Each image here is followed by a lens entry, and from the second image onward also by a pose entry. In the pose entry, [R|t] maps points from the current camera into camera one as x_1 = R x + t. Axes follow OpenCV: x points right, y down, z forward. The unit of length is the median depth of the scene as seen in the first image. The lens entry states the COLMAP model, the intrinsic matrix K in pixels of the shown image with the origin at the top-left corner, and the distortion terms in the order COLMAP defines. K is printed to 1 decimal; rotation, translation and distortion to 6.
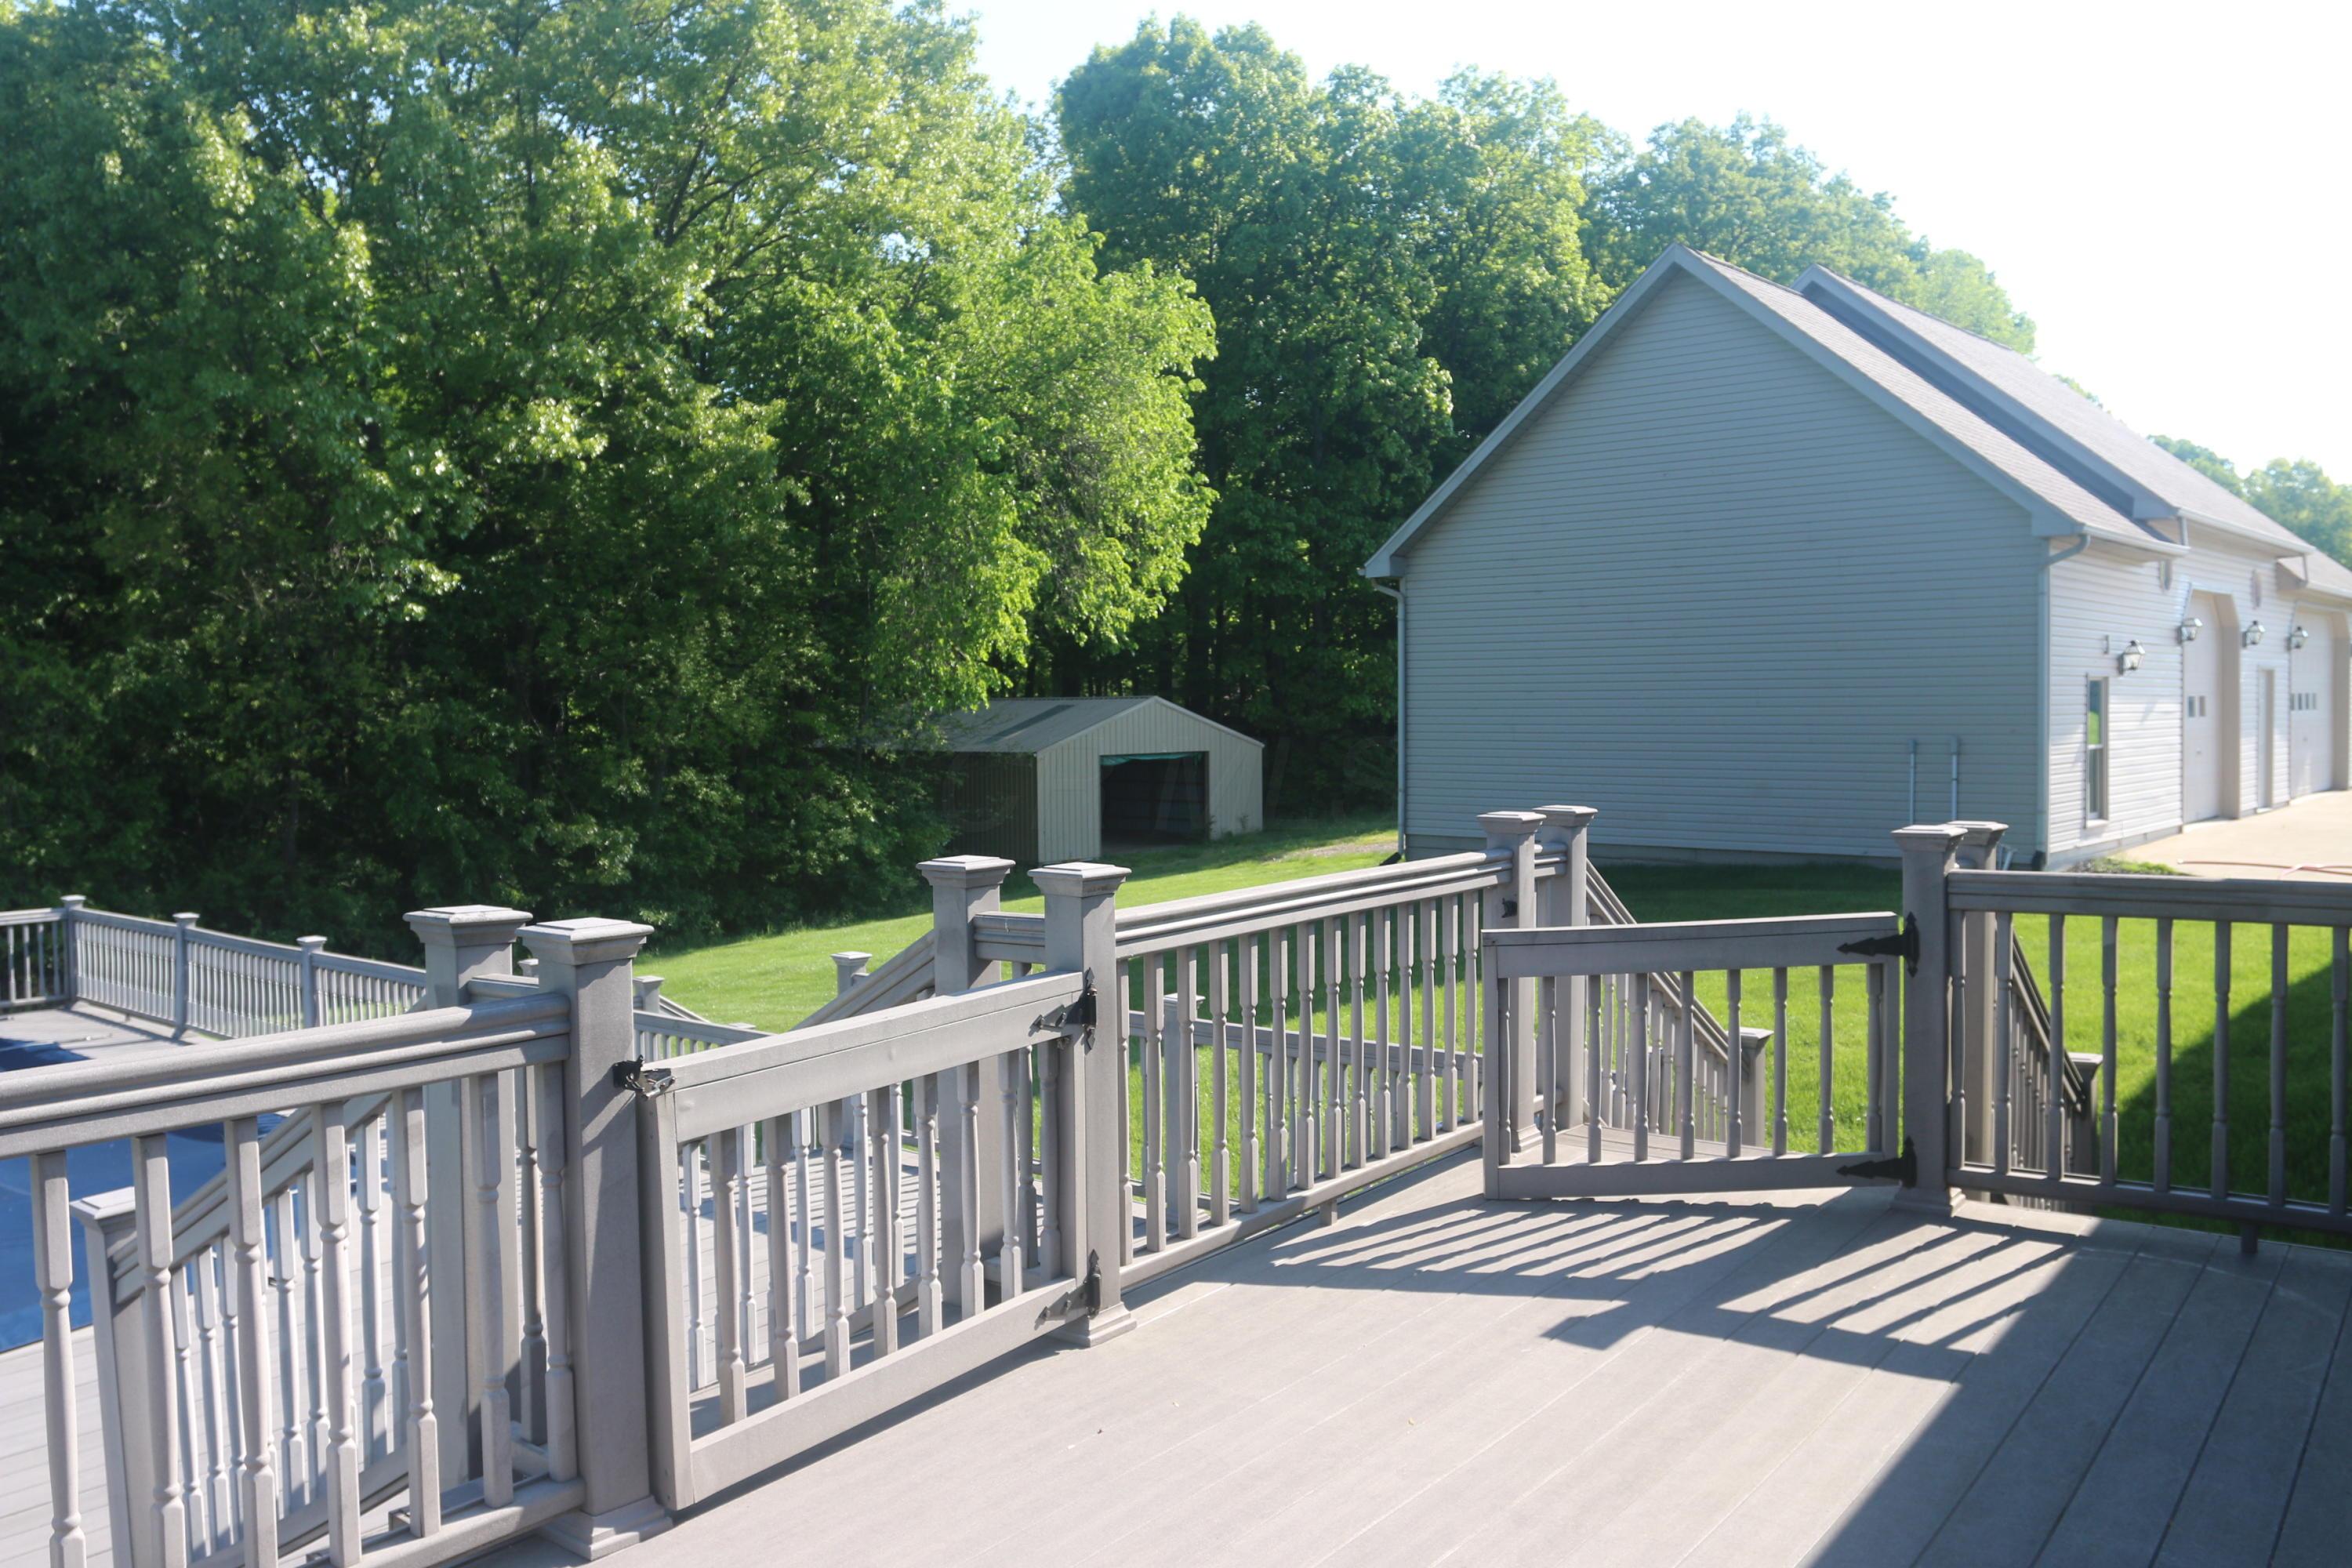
lens RADIAL K [[1867.0, 0, 1189.7], [0, 1867.0, 784.5], [0, 0, 1]] dist [-0.094072, 0.059825]
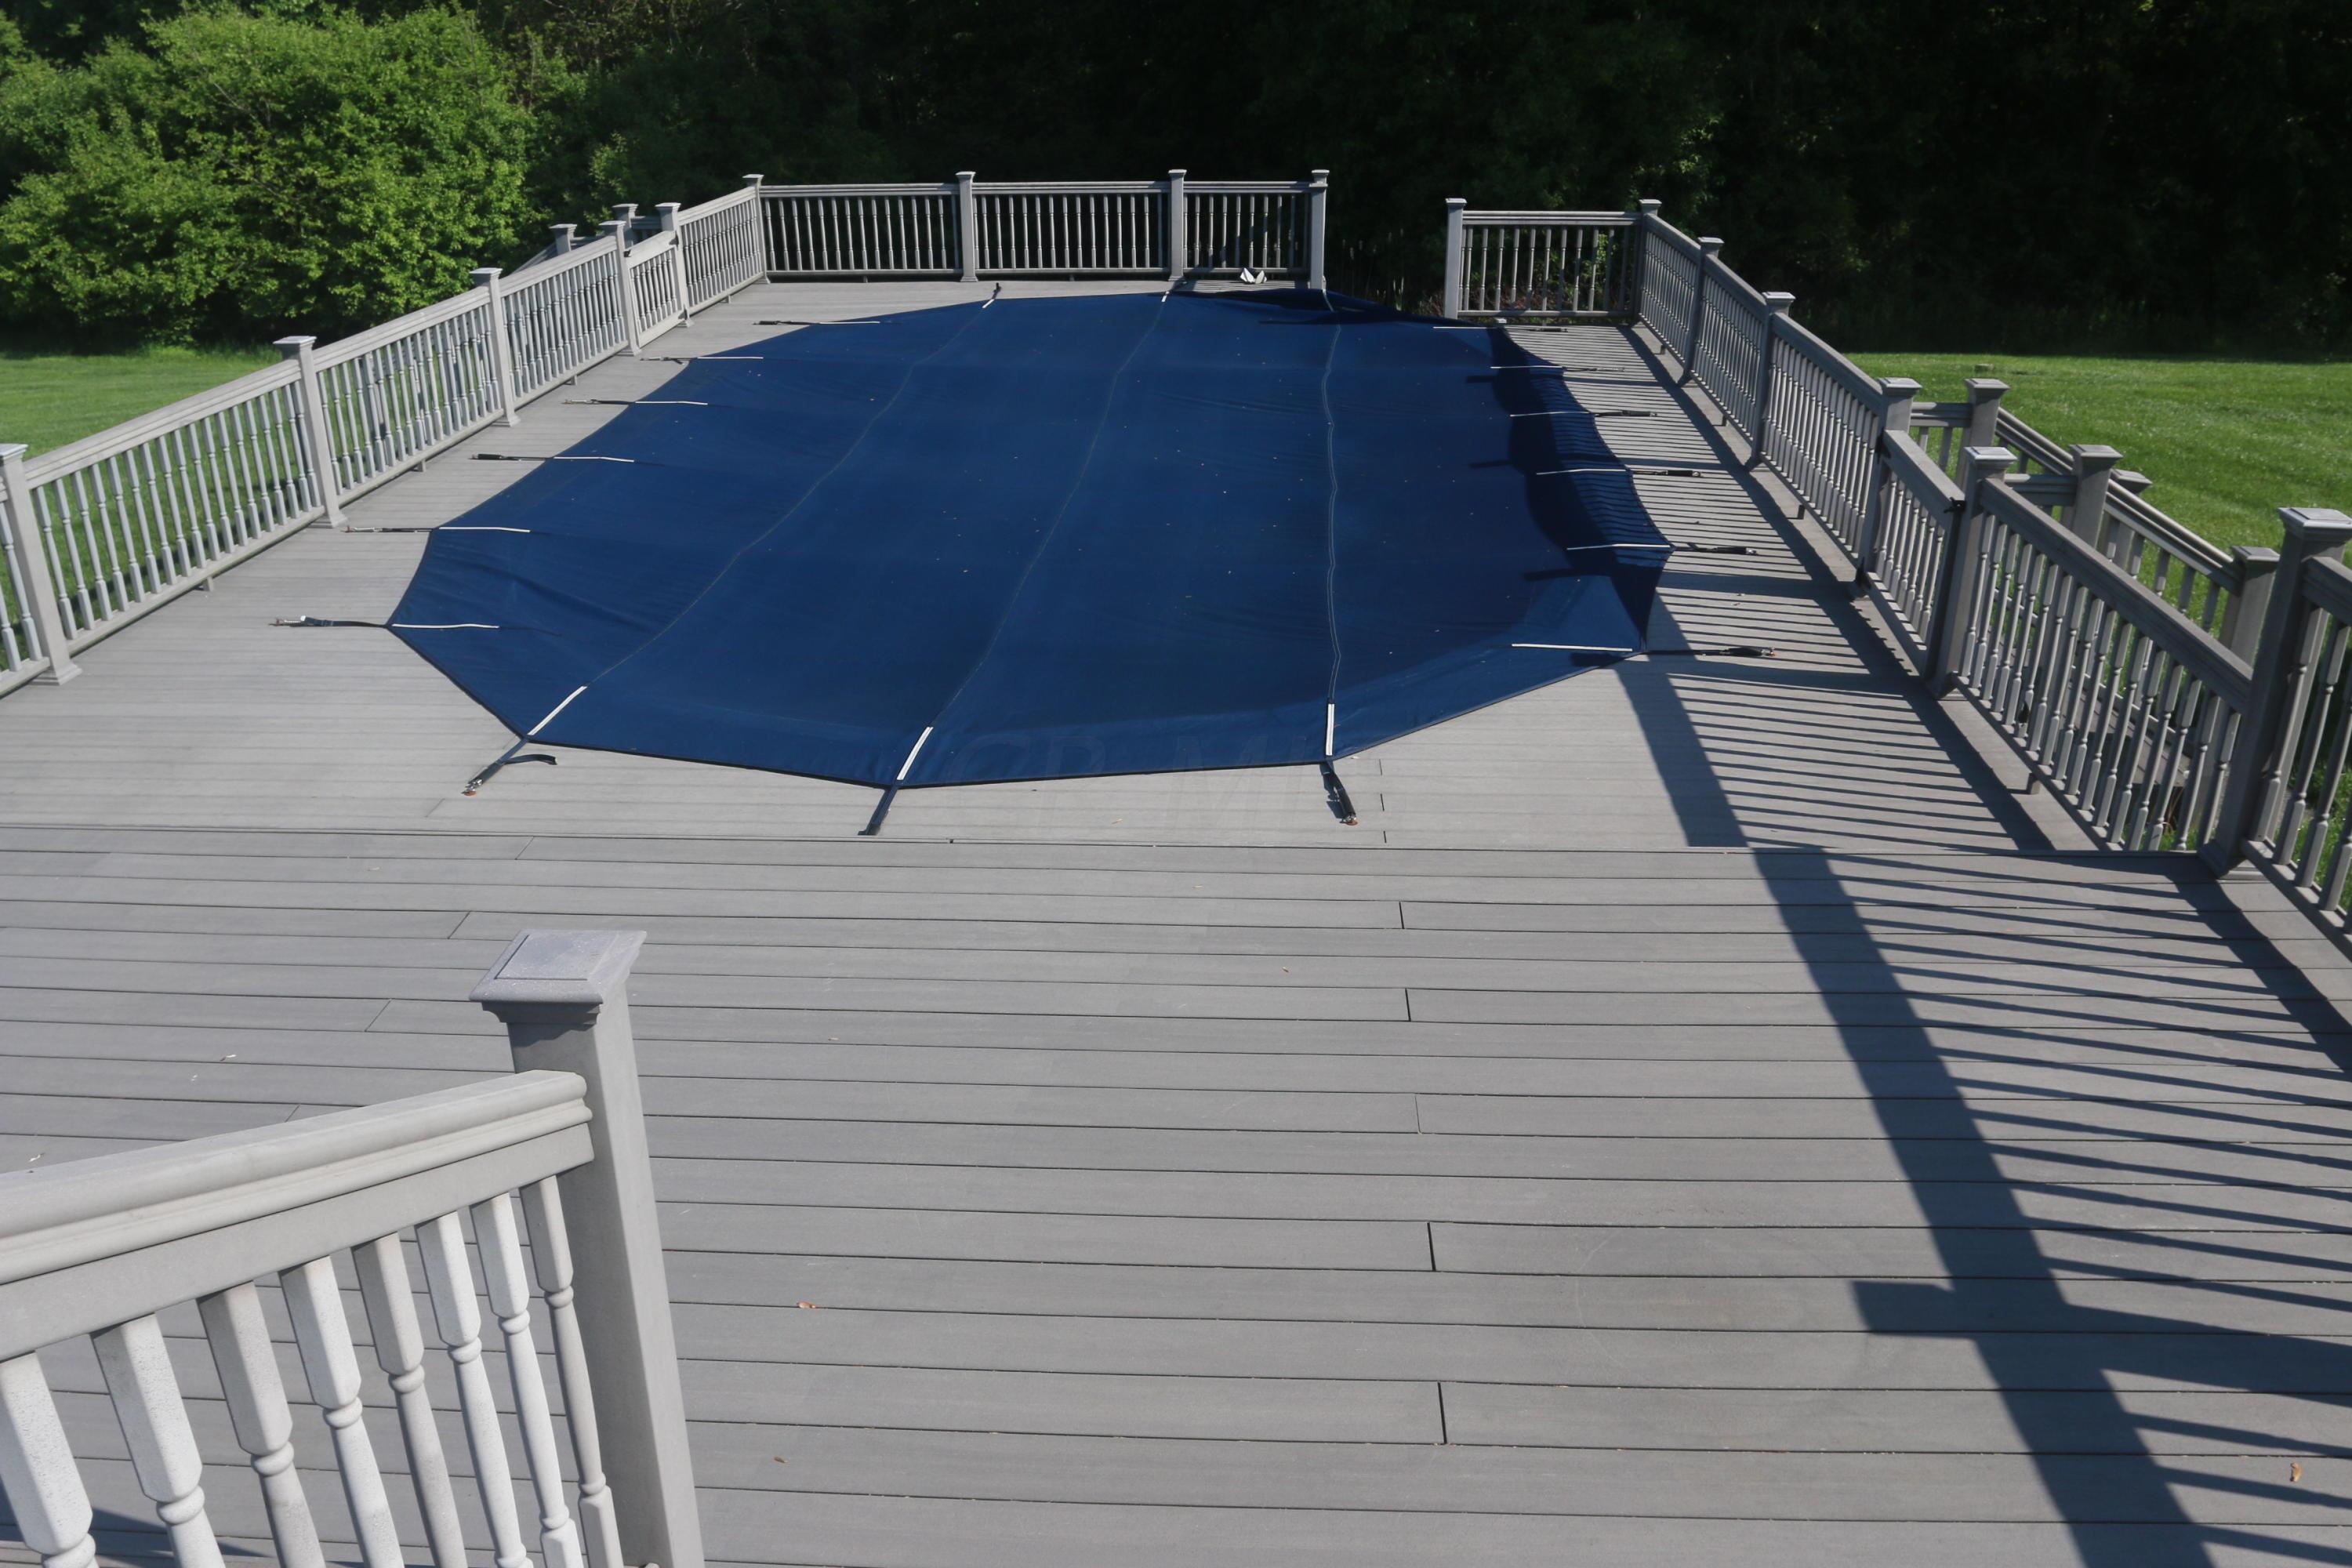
lens RADIAL K [[1867.0, 0, 1160.0], [0, 1867.0, 767.6], [0, 0, 1]] dist [-0.094072, 0.059825]
pose [[0.556469, 0.329671, -0.762666, 0.010073], [-0.033964, 0.926172, 0.375568, -0.004851], [0.830174, -0.183089, 0.526583, 0.138061]]
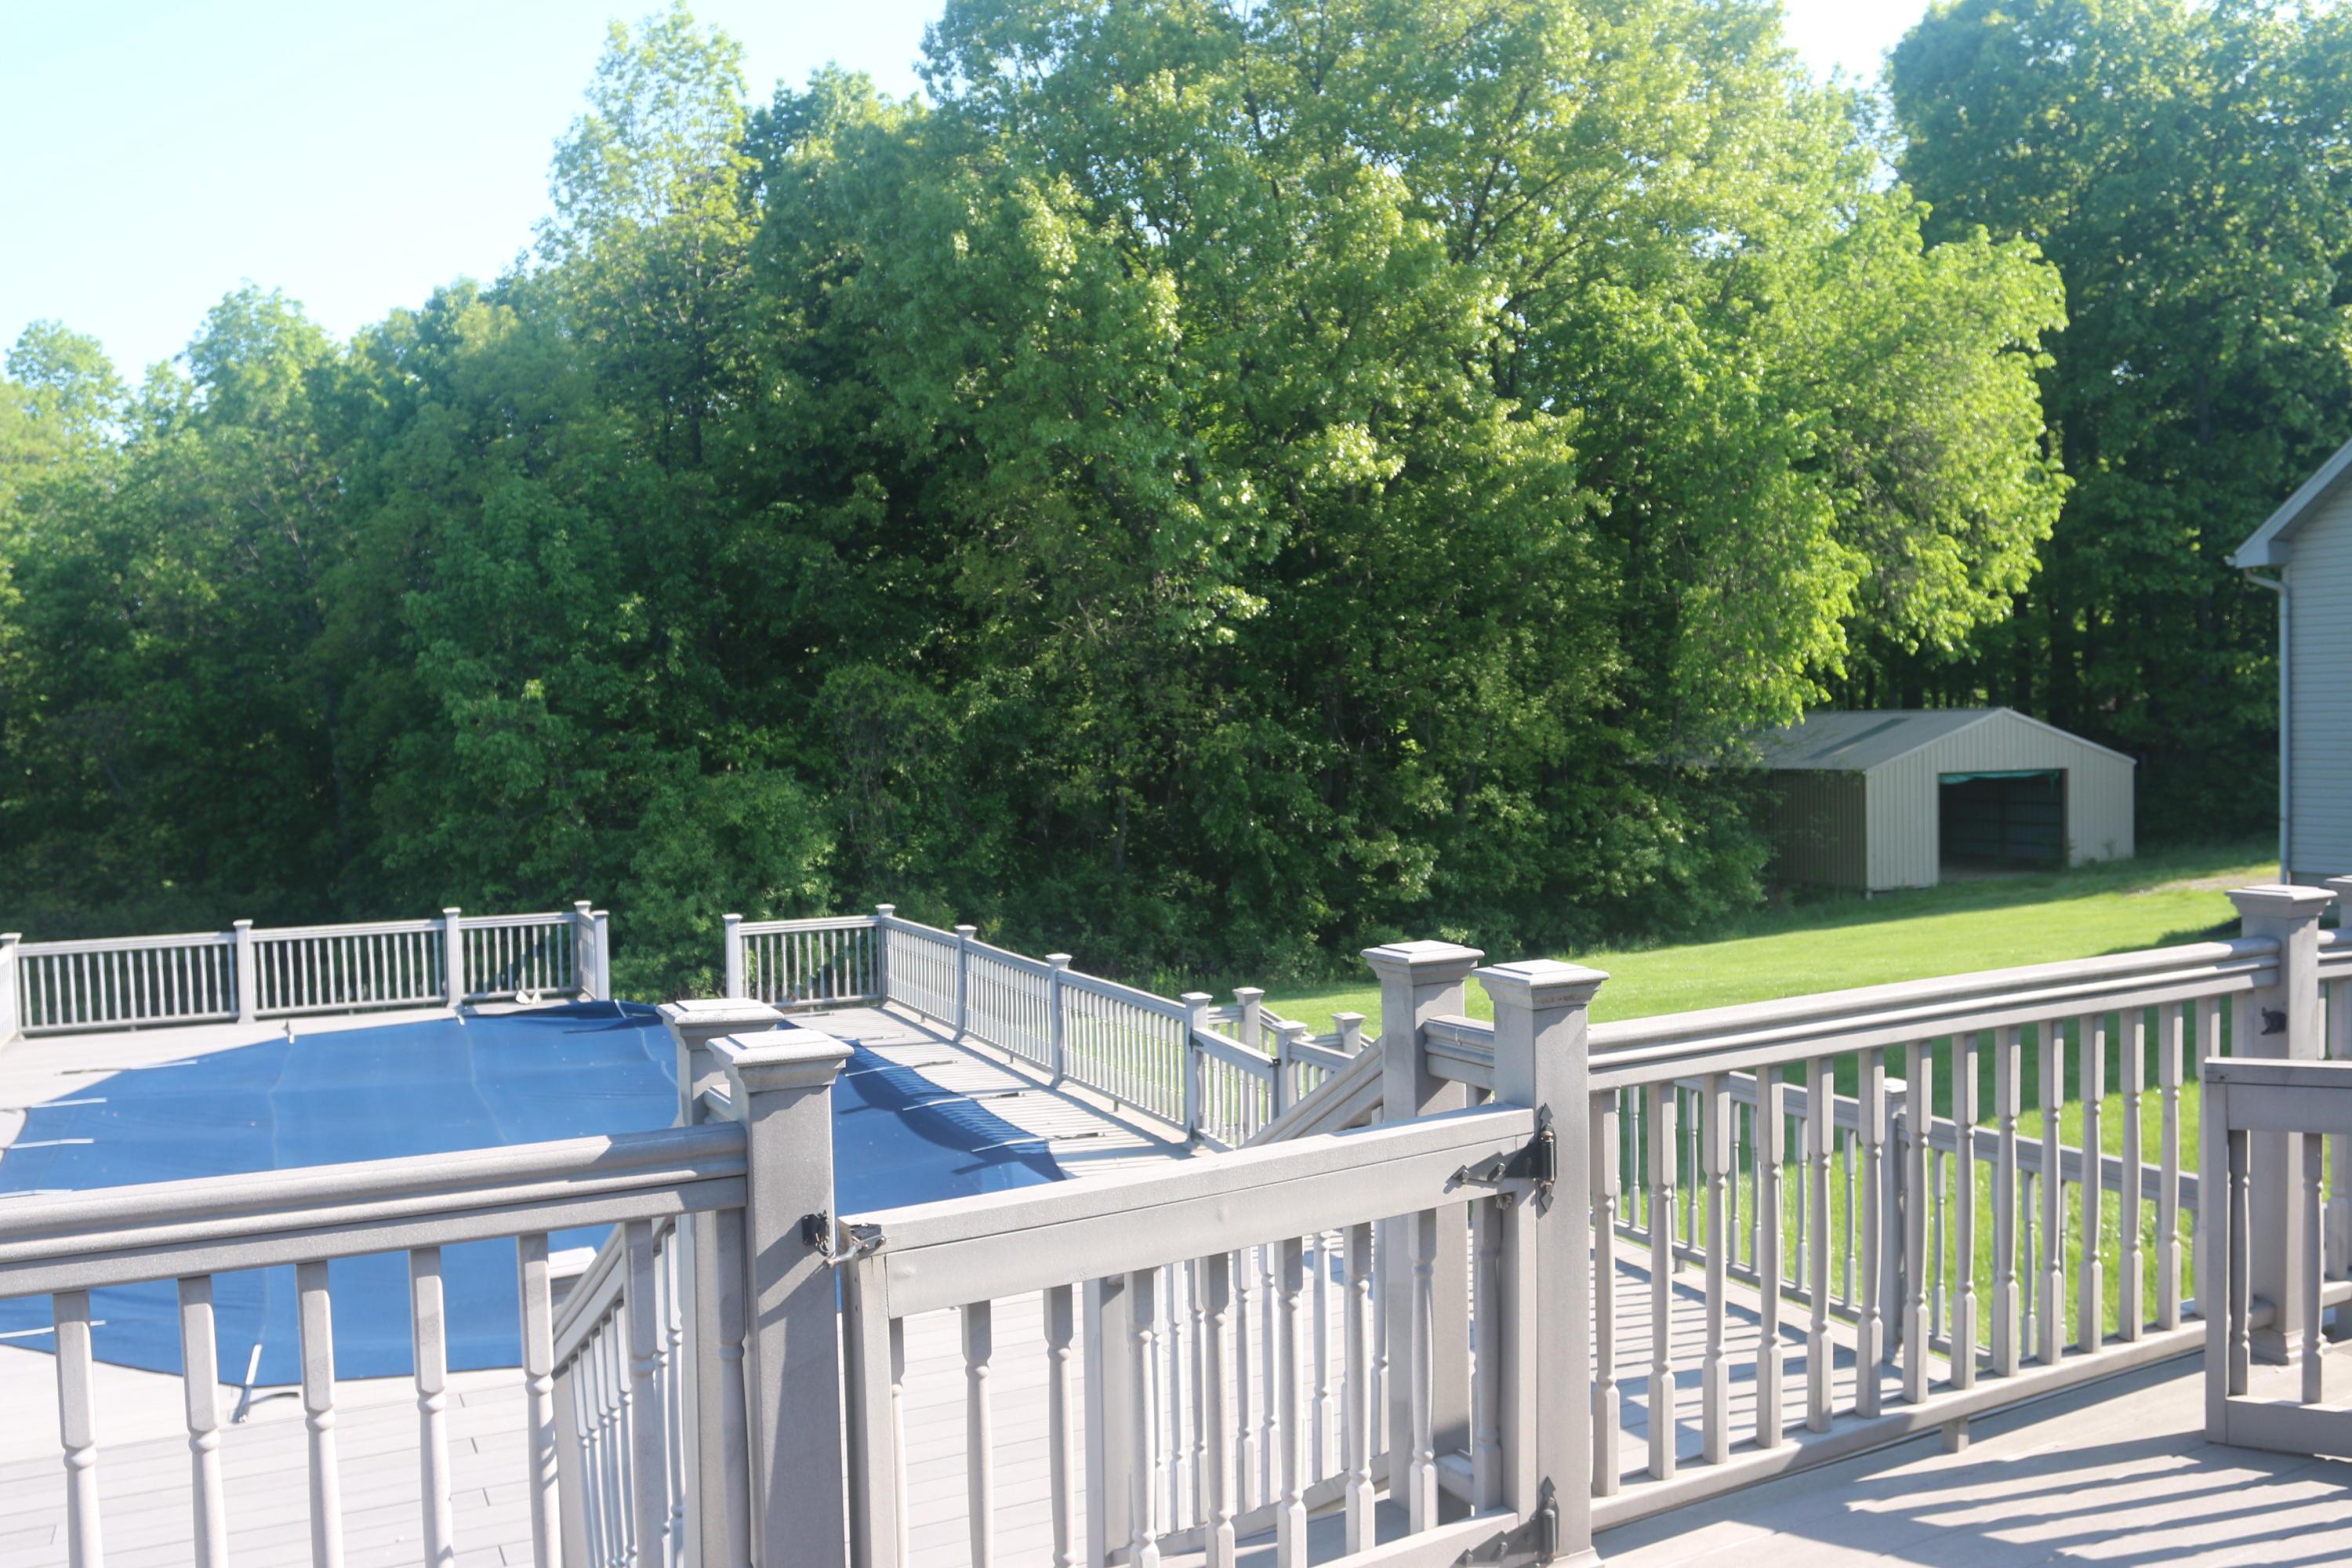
lens RADIAL K [[1867.0, 0, 1162.7], [0, 1867.0, 778.4], [0, 0, 1]] dist [-0.094072, 0.059825]
pose [[0.896310, 0.002706, -0.443420, 0.016620], [-0.007435, 0.999933, -0.008927, -0.002958], [0.443366, 0.011299, 0.896269, 0.031338]]
